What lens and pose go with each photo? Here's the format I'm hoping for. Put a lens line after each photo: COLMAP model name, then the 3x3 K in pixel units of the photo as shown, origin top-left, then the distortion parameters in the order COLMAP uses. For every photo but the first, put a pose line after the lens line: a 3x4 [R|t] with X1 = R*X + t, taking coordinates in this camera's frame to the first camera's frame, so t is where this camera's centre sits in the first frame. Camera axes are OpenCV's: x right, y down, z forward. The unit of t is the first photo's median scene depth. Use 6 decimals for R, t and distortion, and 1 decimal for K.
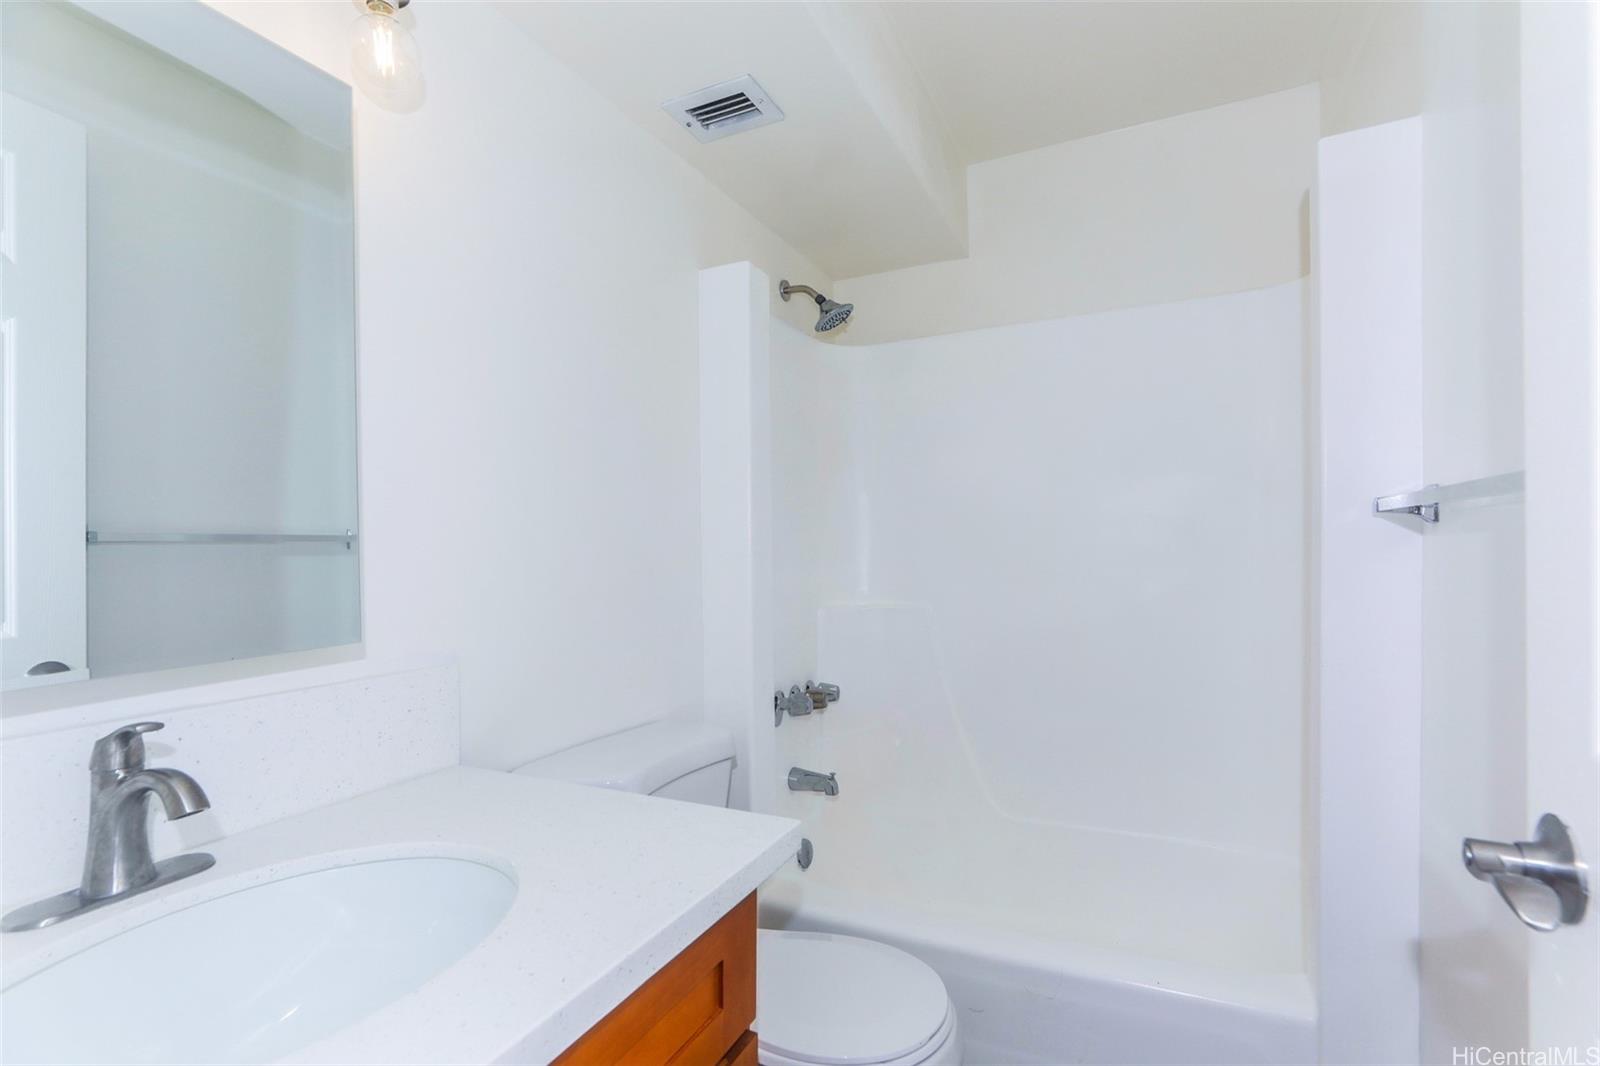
lens RADIAL K [[744.6, 0, 795.9], [0, 744.6, 561.0], [0, 0, 1]] dist [-0.034142, 0.009553]
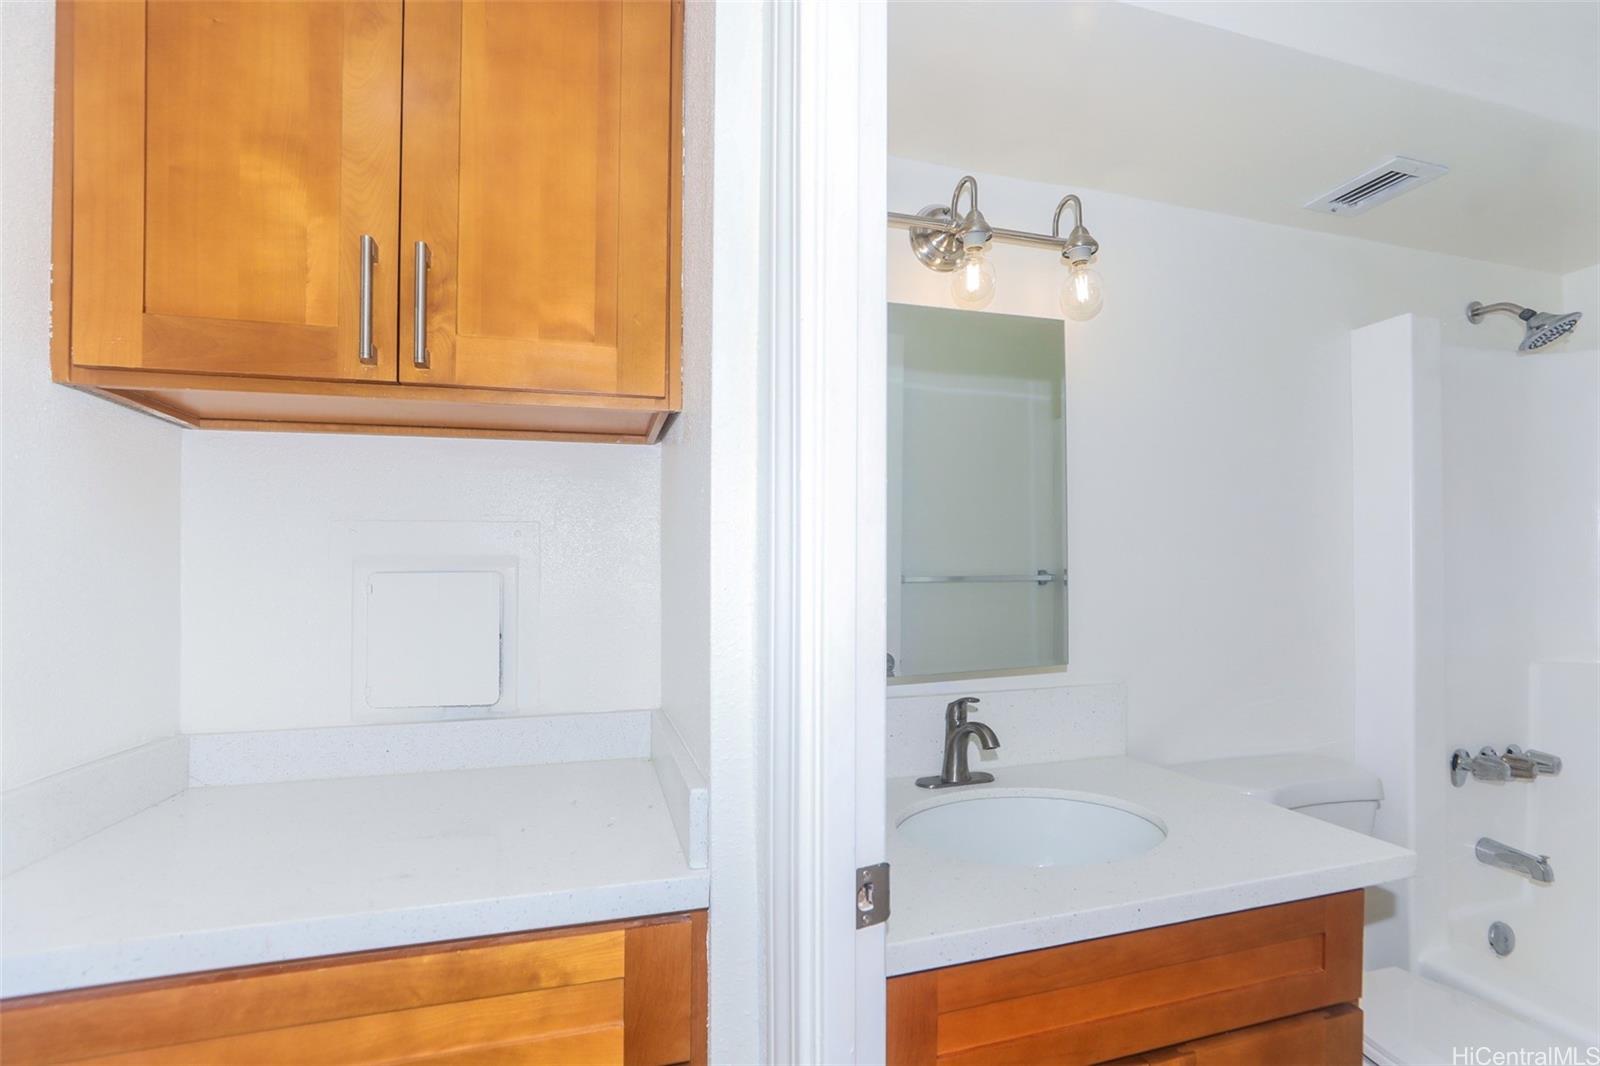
lens RADIAL K [[744.6, 0, 795.9], [0, 744.6, 561.0], [0, 0, 1]] dist [-0.034142, 0.009553]
pose [[0.675779, 0.000684, -0.737104, 0.113482], [-0.014563, 0.999817, -0.012424, -0.049765], [0.736960, 0.019130, 0.675665, -0.309658]]
